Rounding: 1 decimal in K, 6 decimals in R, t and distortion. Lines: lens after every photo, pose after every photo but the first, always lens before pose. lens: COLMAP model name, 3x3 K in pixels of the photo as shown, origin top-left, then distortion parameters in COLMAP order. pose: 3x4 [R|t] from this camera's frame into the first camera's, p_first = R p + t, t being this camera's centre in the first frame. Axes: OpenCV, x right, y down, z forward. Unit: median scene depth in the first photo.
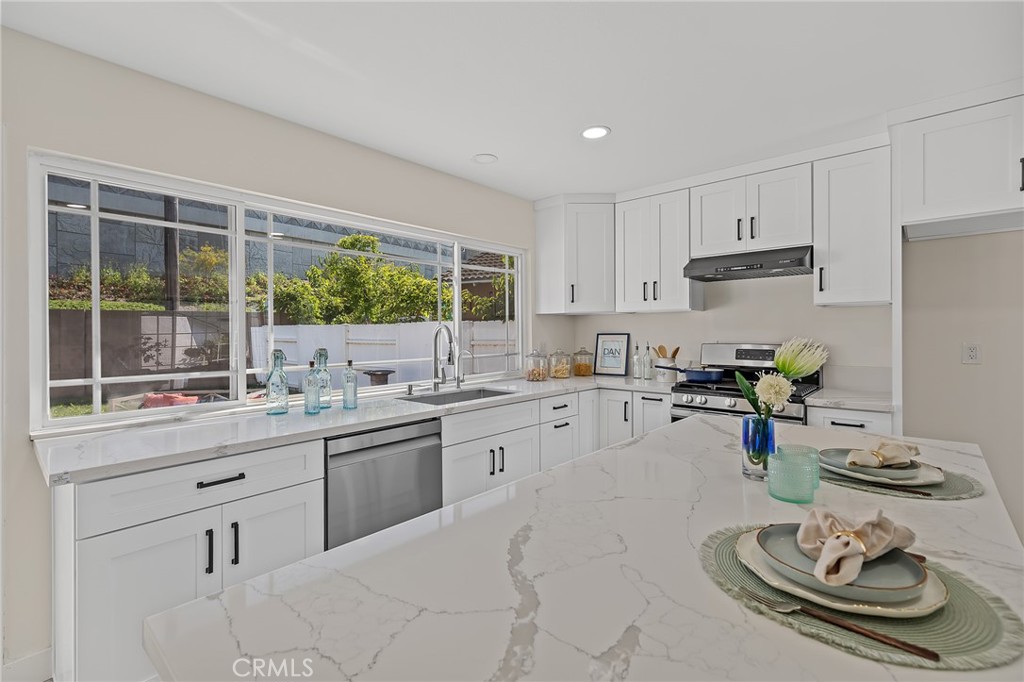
lens RADIAL K [[461.9, 0, 508.7], [0, 461.9, 336.0], [0, 0, 1]] dist [0.000325, -0.000386]
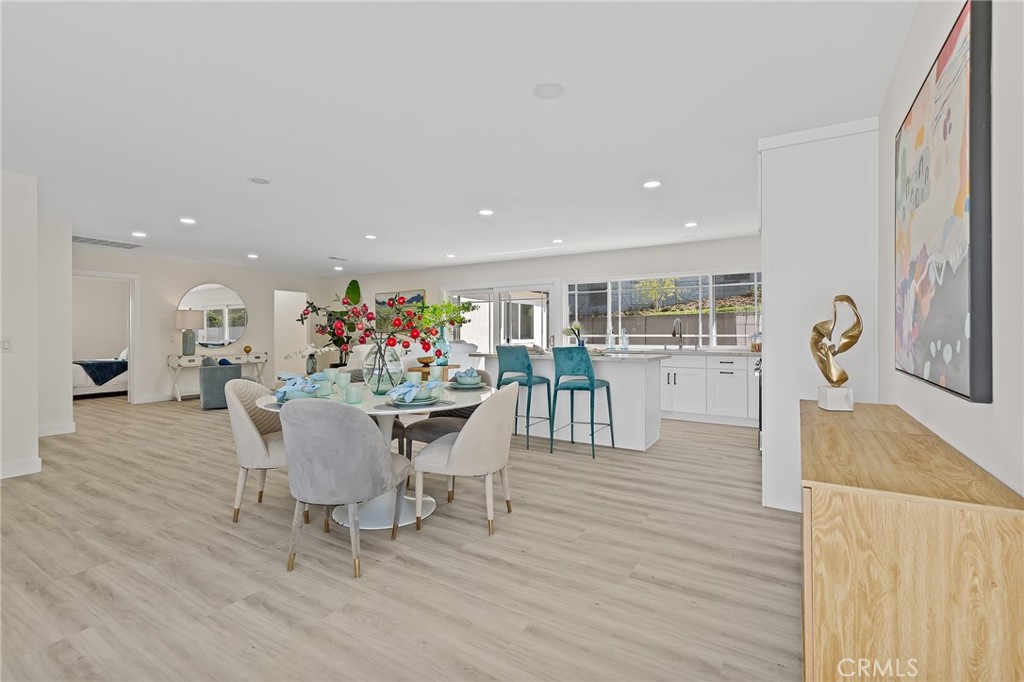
lens RADIAL K [[461.9, 0, 505.6], [0, 461.9, 336.3], [0, 0, 1]] dist [0.000325, -0.000386]
pose [[0.167475, 0.011598, -0.985808, 1.611737], [-0.005270, 0.999927, 0.010869, 0.034751], [0.985862, 0.003375, 0.167524, -0.131990]]
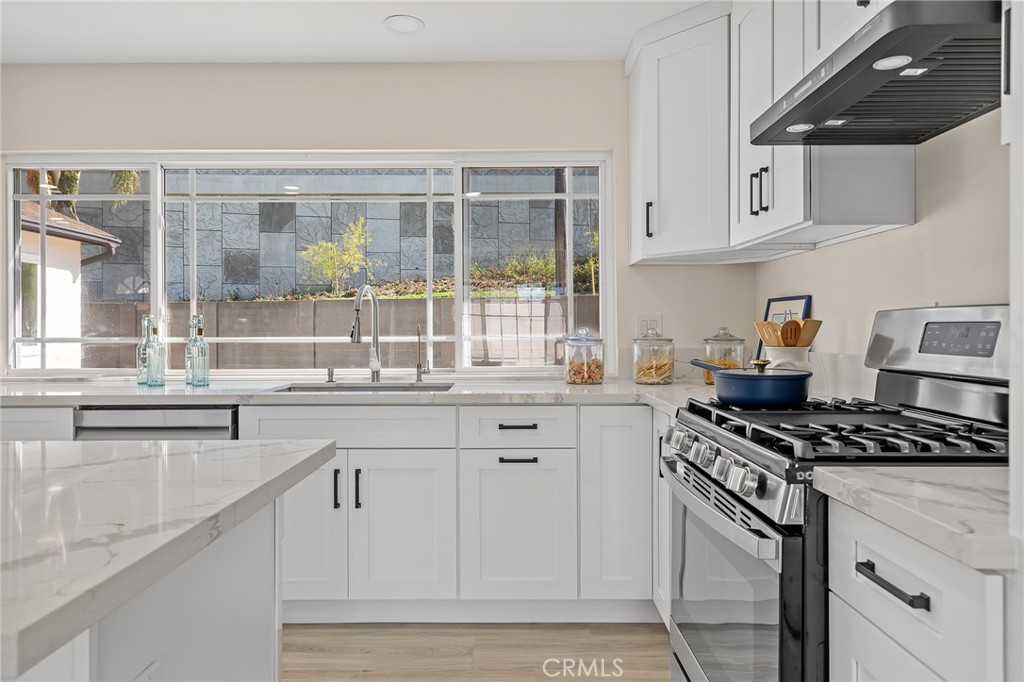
lens RADIAL K [[661.9, 0, 510.5], [0, 661.9, 335.0], [0, 0, 1]] dist [0.021394, 0.000987]
pose [[0.670699, 0.009611, -0.741668, 0.645059], [-0.007577, 0.999953, 0.006106, 0.036932], [0.741691, 0.001524, 0.670740, 0.431684]]
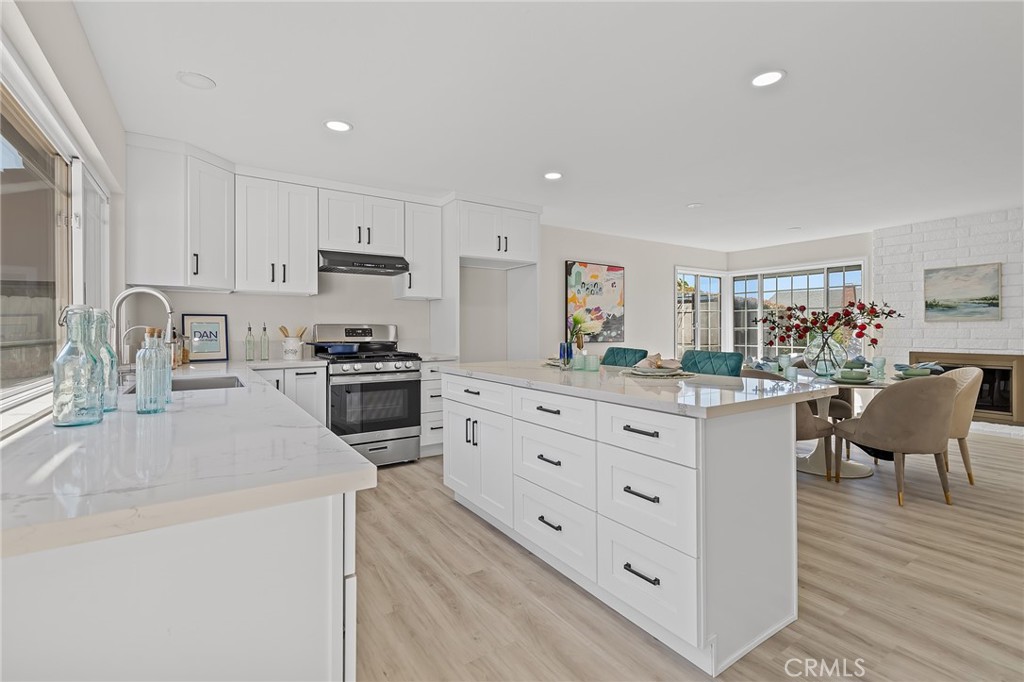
lens RADIAL K [[461.9, 0, 510.6], [0, 461.9, 333.6], [0, 0, 1]] dist [0.000325, -0.000386]
pose [[0.234531, -0.001689, 0.972107, -0.608201], [0.010050, 0.999949, -0.000688, 0.046587], [-0.972057, 0.009931, 0.234536, 0.269967]]
